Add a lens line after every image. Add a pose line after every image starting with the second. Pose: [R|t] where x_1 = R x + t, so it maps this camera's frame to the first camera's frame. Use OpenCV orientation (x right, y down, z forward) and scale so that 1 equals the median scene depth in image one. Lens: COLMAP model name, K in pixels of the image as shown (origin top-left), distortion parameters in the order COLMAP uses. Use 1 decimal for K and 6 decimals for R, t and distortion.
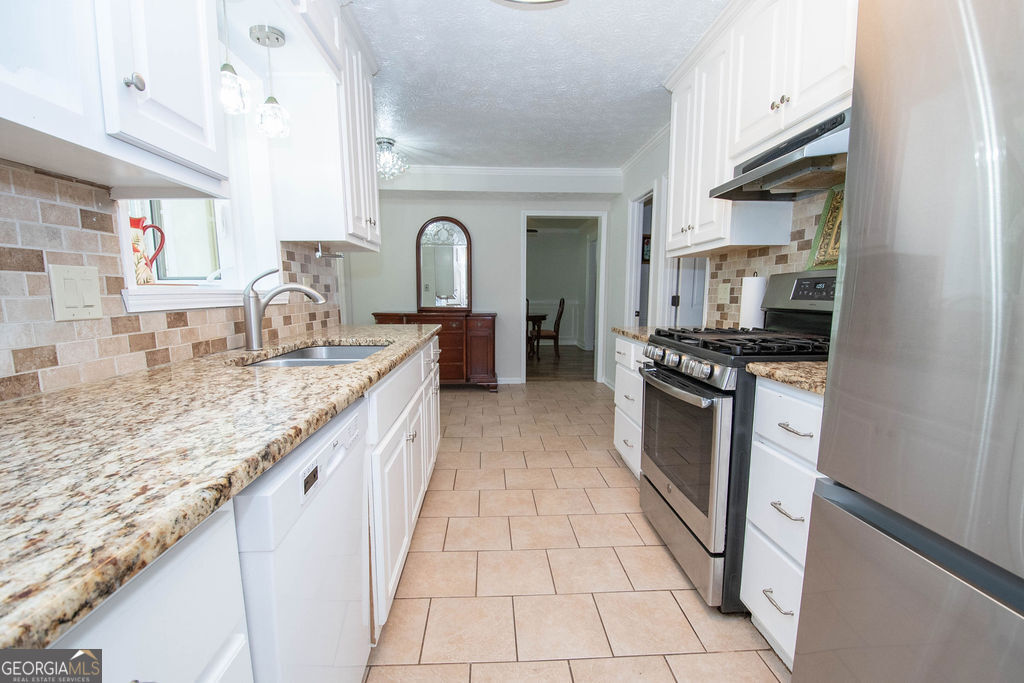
lens RADIAL K [[449.7, 0, 509.6], [0, 449.7, 354.0], [0, 0, 1]] dist [0.013623, -0.020782]
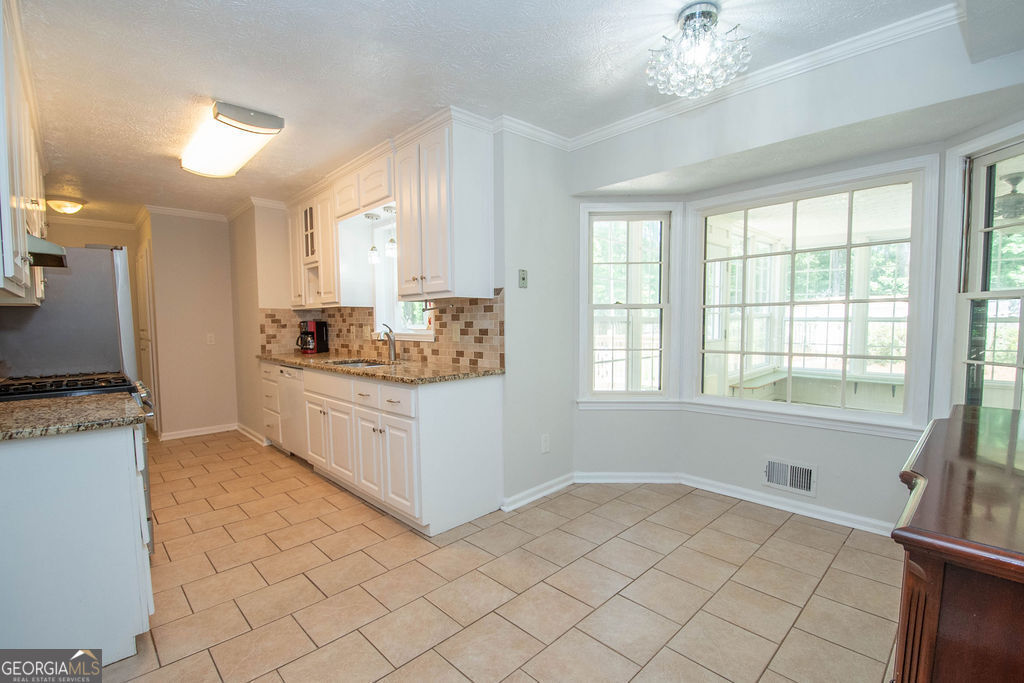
lens RADIAL K [[449.7, 0, 509.6], [0, 449.7, 354.0], [0, 0, 1]] dist [0.013623, -0.020782]
pose [[-0.755537, 0.056260, -0.652686, 0.404165], [-0.077270, 0.981698, 0.174066, -0.435092], [0.650534, 0.181946, -0.737361, 2.793726]]
